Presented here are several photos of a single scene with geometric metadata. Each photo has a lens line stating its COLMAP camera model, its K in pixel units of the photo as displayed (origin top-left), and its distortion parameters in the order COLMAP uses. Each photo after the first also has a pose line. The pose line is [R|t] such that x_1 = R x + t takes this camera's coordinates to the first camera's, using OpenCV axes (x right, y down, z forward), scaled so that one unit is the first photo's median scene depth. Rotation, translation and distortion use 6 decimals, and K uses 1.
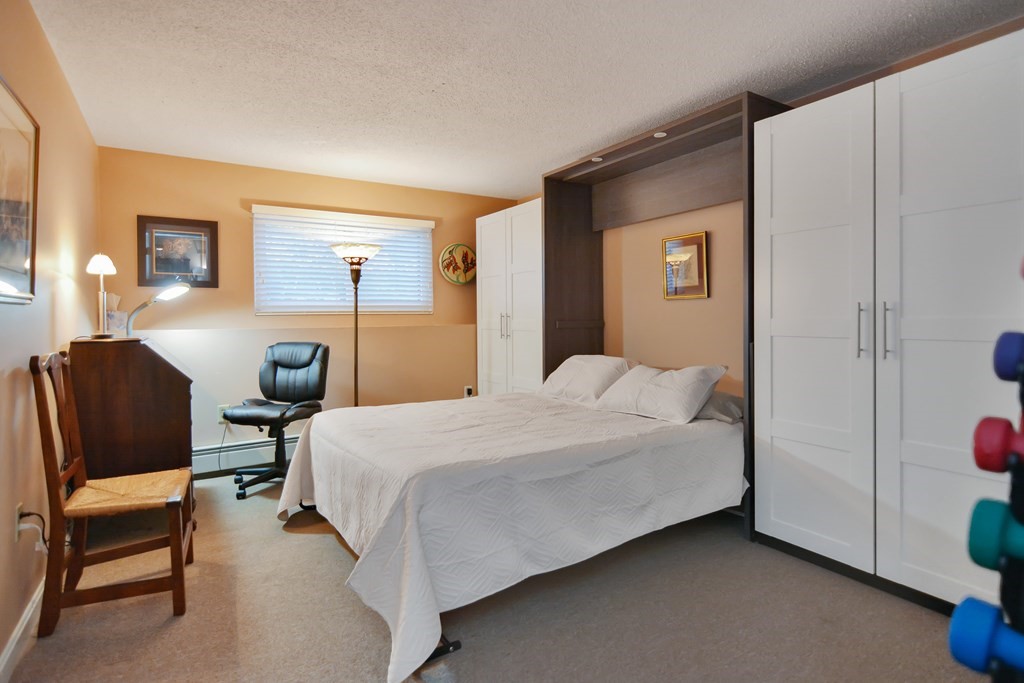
lens RADIAL K [[513.4, 0, 502.4], [0, 513.4, 334.9], [0, 0, 1]] dist [0.002081, -0.000354]
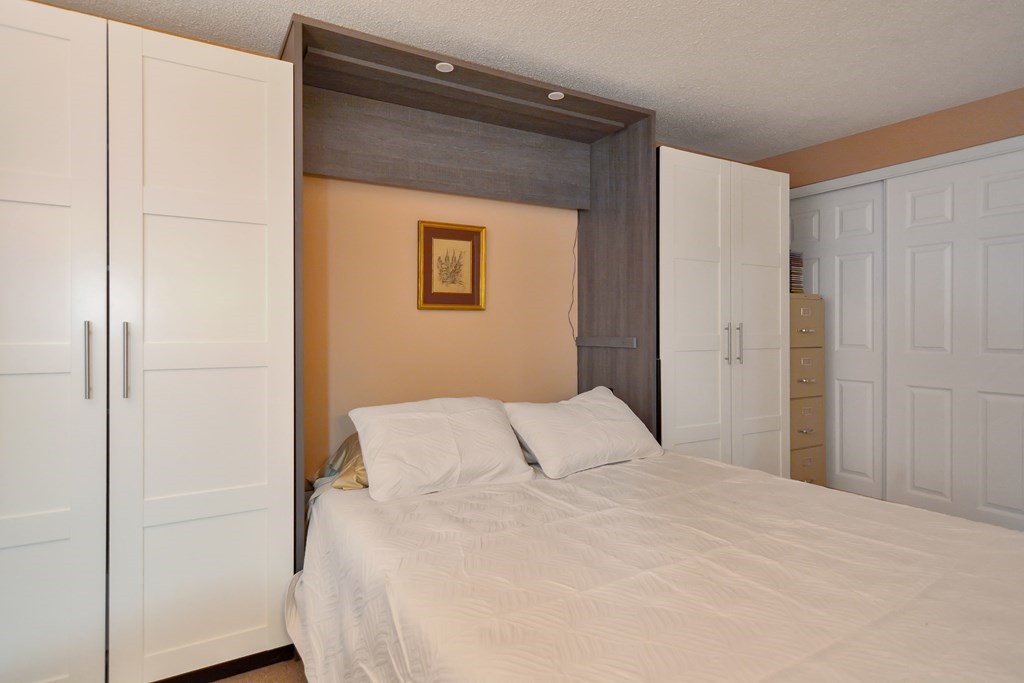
lens RADIAL K [[513.4, 0, 502.4], [0, 513.4, 334.9], [0, 0, 1]] dist [0.002081, -0.000354]
pose [[0.067504, 0.011401, 0.997654, -0.392696], [0.038755, 0.999150, -0.014040, -0.020396], [-0.996966, 0.039612, 0.067004, 0.893285]]
